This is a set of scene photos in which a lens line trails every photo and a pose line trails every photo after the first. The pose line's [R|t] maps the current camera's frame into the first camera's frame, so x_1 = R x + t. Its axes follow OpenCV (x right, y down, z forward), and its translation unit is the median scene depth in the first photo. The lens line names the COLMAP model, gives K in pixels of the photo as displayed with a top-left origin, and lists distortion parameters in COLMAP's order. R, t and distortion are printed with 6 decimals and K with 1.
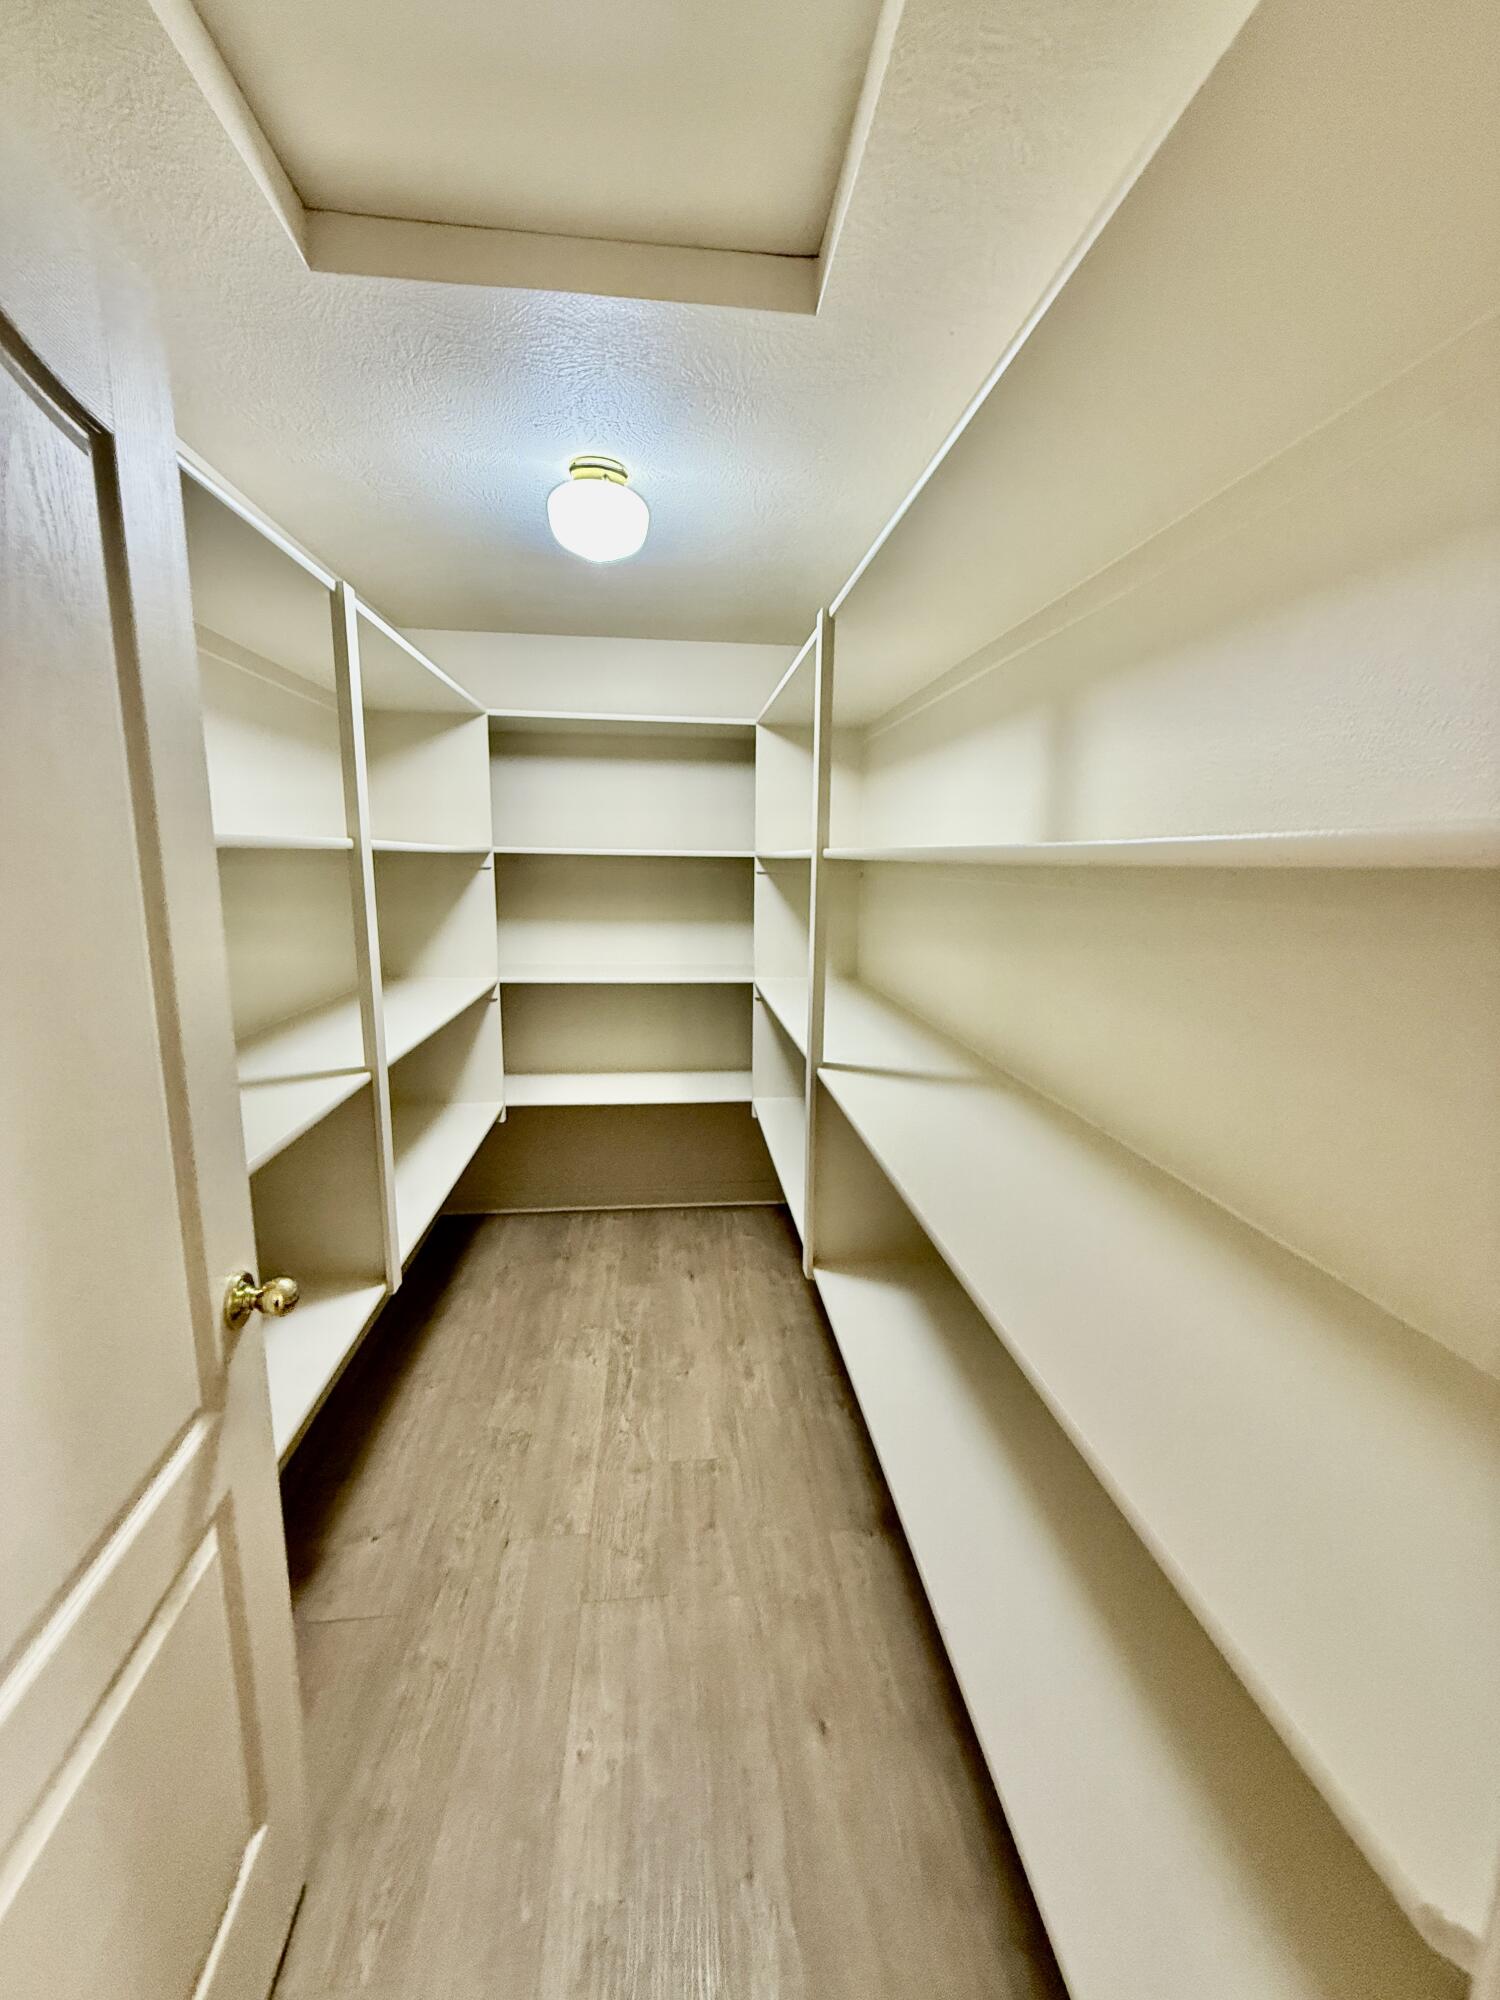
lens RADIAL K [[797.9, 0, 756.8], [0, 797.9, 990.4], [0, 0, 1]] dist [0.001496, 0.000447]
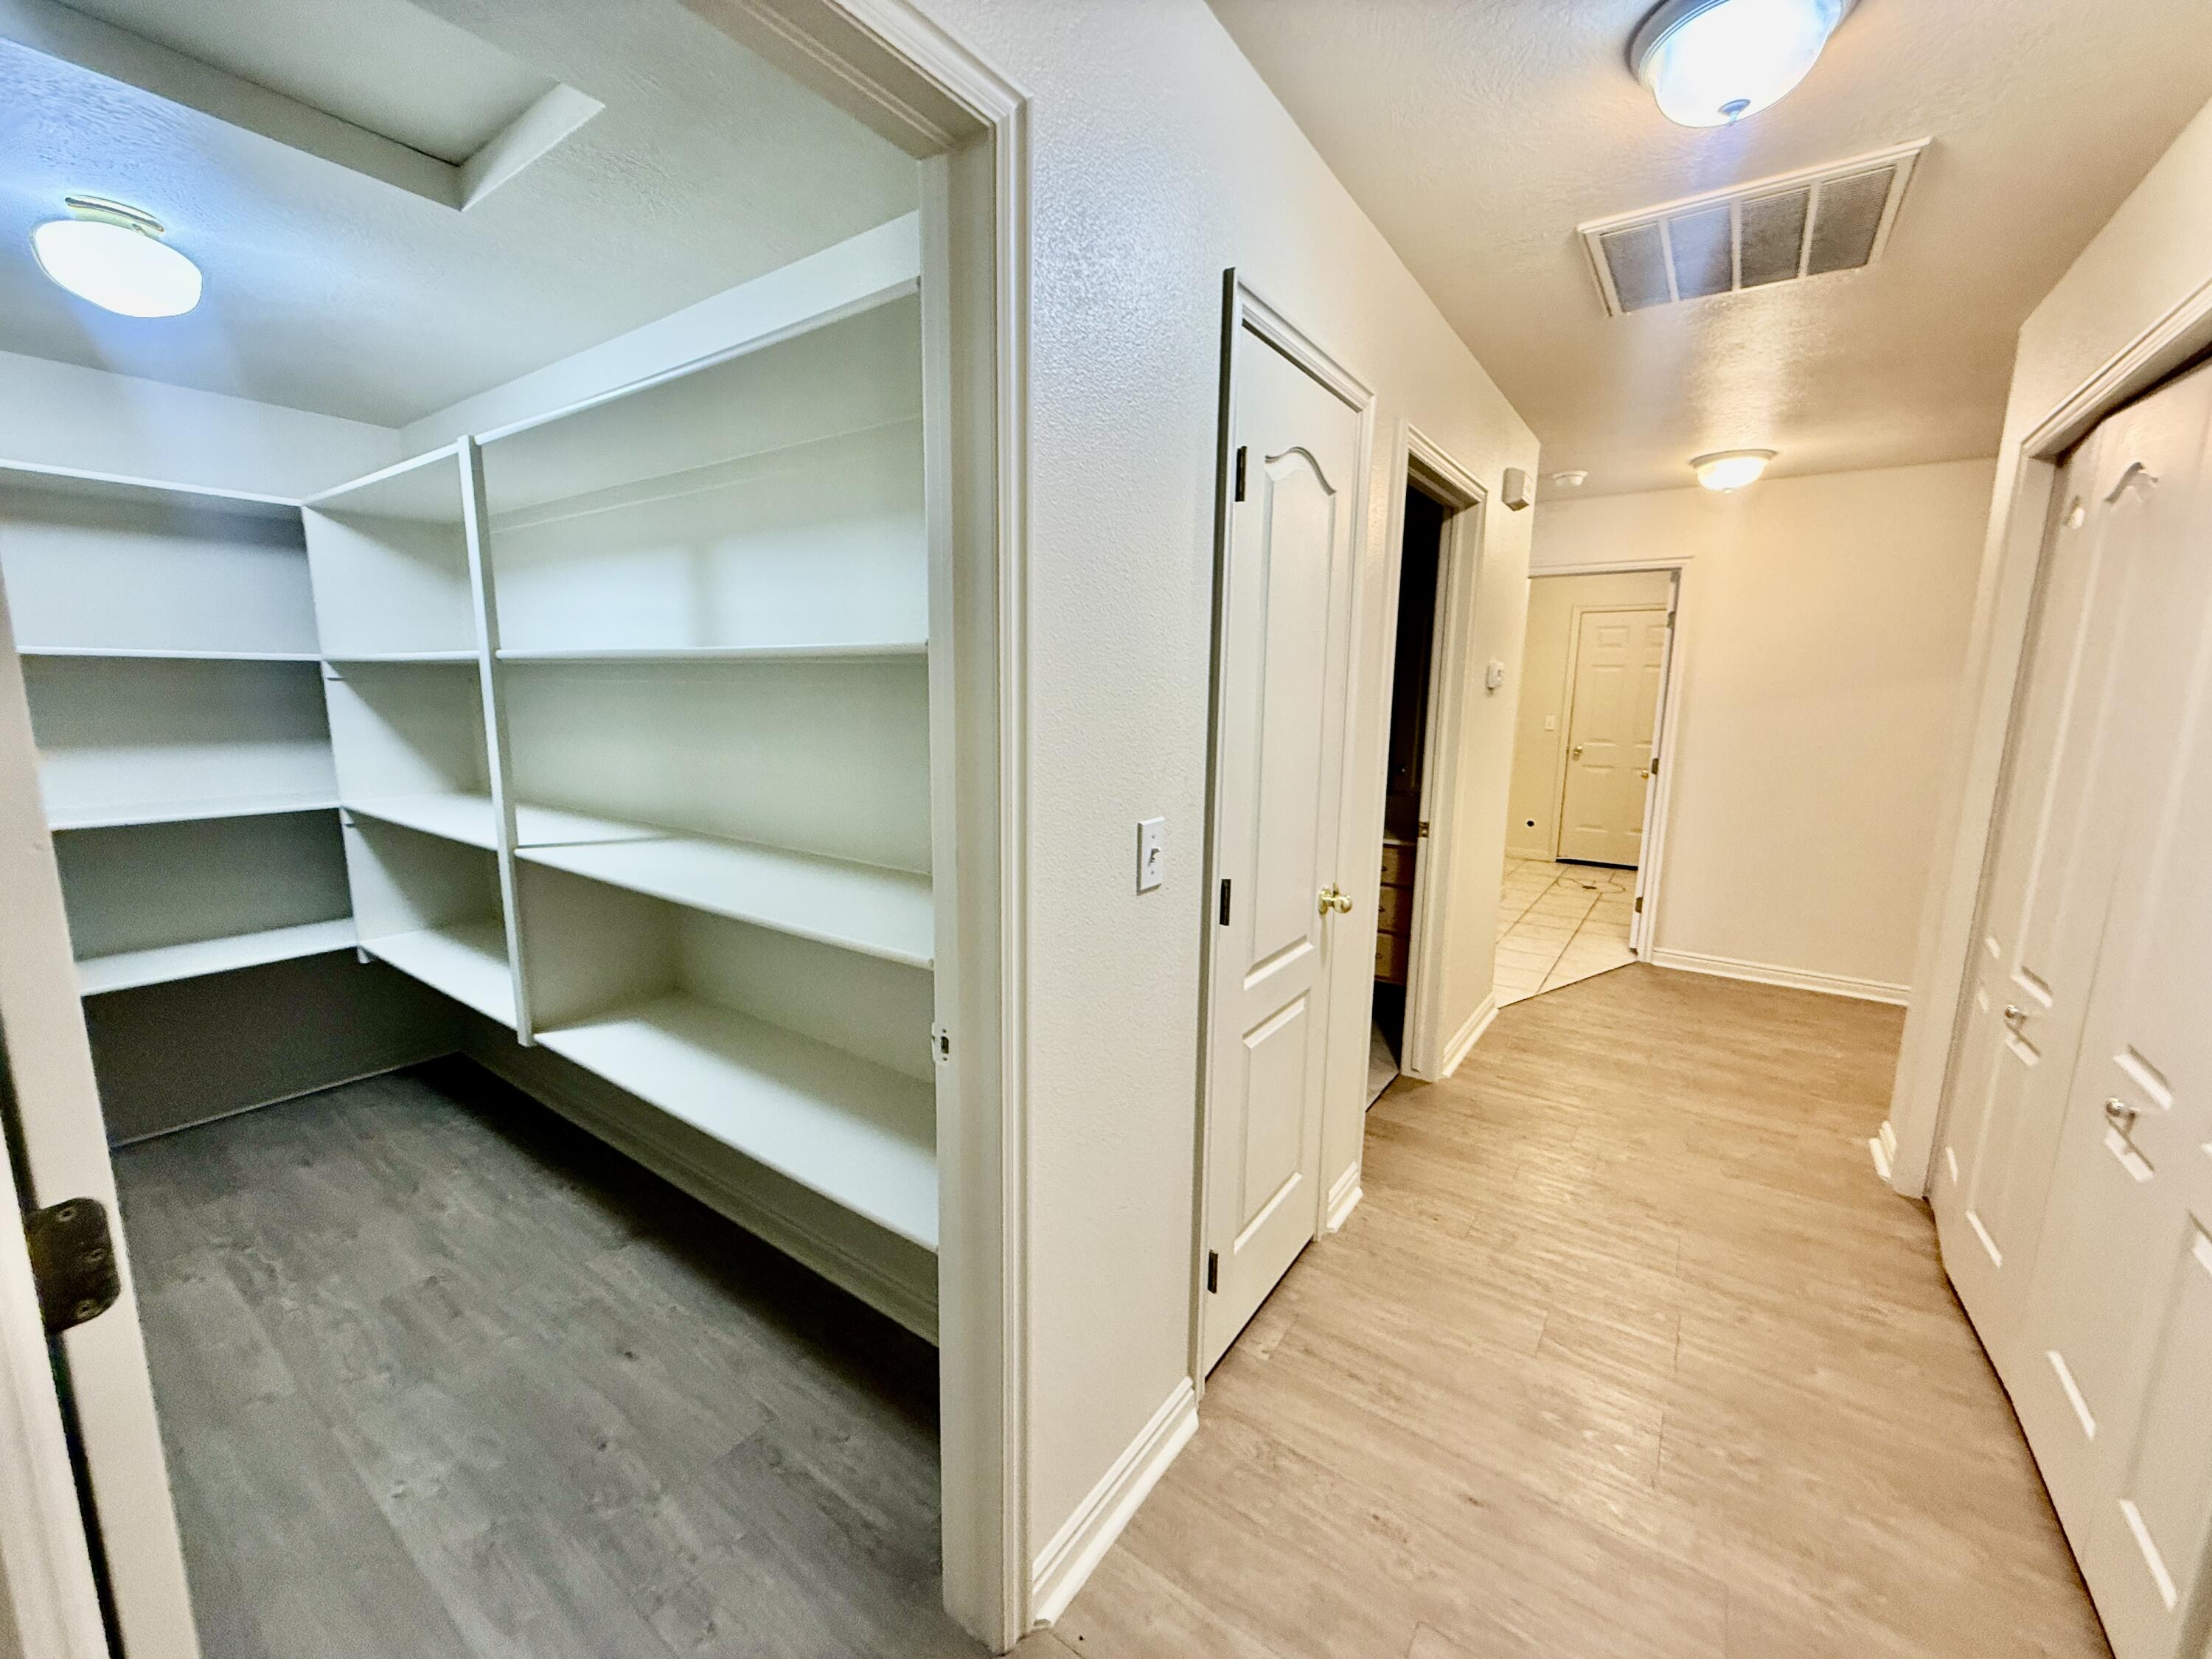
lens RADIAL K [[882.4, 0, 1101.1], [0, 882.4, 824.9], [0, 0, 1]] dist [0.001496, 0.000447]
pose [[0.664847, -0.123466, 0.736705, -0.179957], [0.120017, 0.991088, 0.057788, 0.057342], [-0.737275, 0.049997, 0.673740, -0.271281]]
